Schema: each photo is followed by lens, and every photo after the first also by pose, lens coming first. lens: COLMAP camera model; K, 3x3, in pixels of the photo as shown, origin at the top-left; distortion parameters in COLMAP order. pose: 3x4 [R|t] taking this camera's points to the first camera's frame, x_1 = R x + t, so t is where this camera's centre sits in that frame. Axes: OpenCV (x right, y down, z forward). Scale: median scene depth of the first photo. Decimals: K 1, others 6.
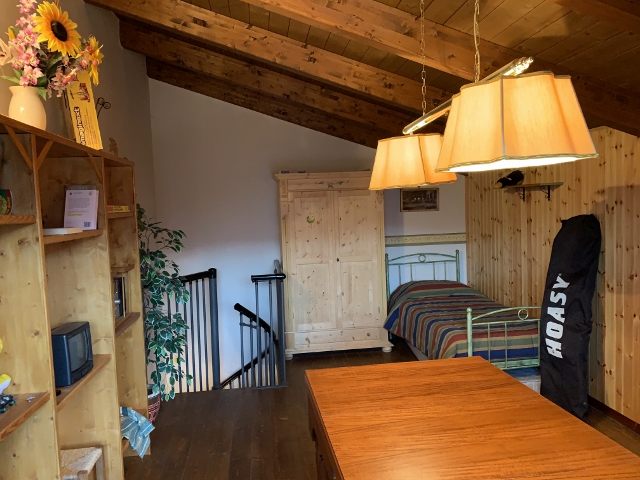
lens RADIAL K [[481.9, 0, 321.4], [0, 481.9, 240.7], [0, 0, 1]] dist [0.057046, -0.058081]
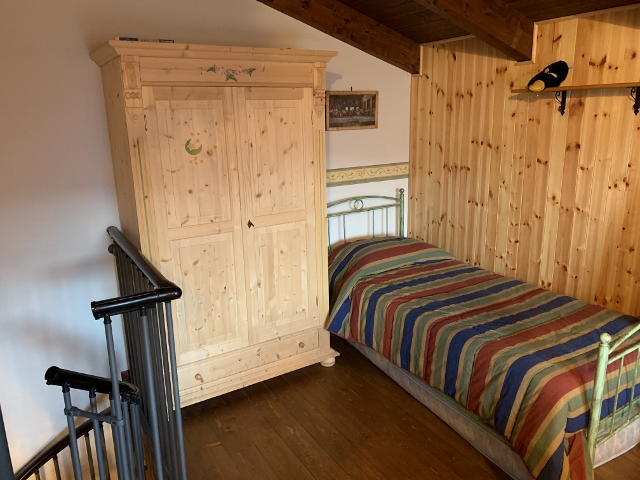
lens RADIAL K [[481.9, 0, 314.4], [0, 481.9, 233.6], [0, 0, 1]] dist [0.057046, -0.058081]
pose [[0.915008, -0.082313, 0.394950, -0.116837], [0.018386, 0.986456, 0.162995, -0.036652], [-0.403017, -0.141880, 0.904128, 0.519655]]
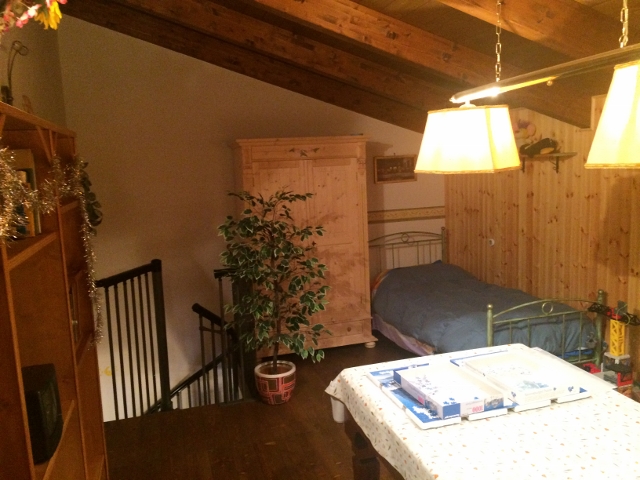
lens RADIAL K [[544.8, 0, 320.5], [0, 544.8, 237.6], [0, 0, 1]] dist [0.074673, -0.100366]
pose [[0.987088, -0.028028, 0.157711, -0.100224], [0.018323, 0.997867, 0.062656, -0.030739], [-0.159130, -0.058957, 0.985496, 0.067847]]
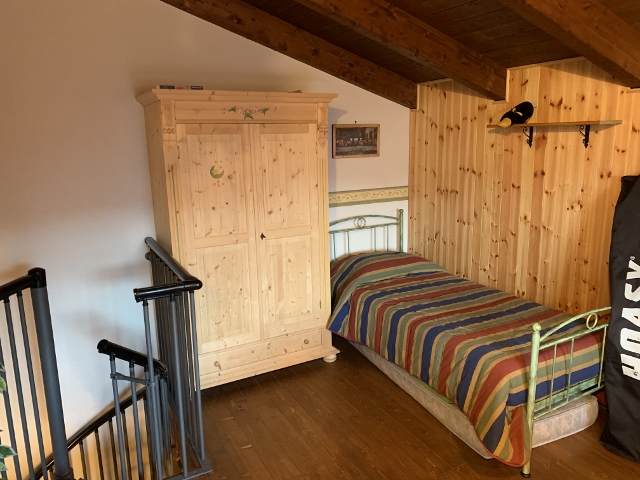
lens RADIAL K [[481.9, 0, 321.7], [0, 481.9, 238.4], [0, 0, 1]] dist [0.057046, -0.058081]
pose [[0.933162, -0.055392, 0.355162, -0.124298], [0.011224, 0.992064, 0.125235, -0.037662], [-0.359281, -0.112879, 0.926378, 0.408121]]
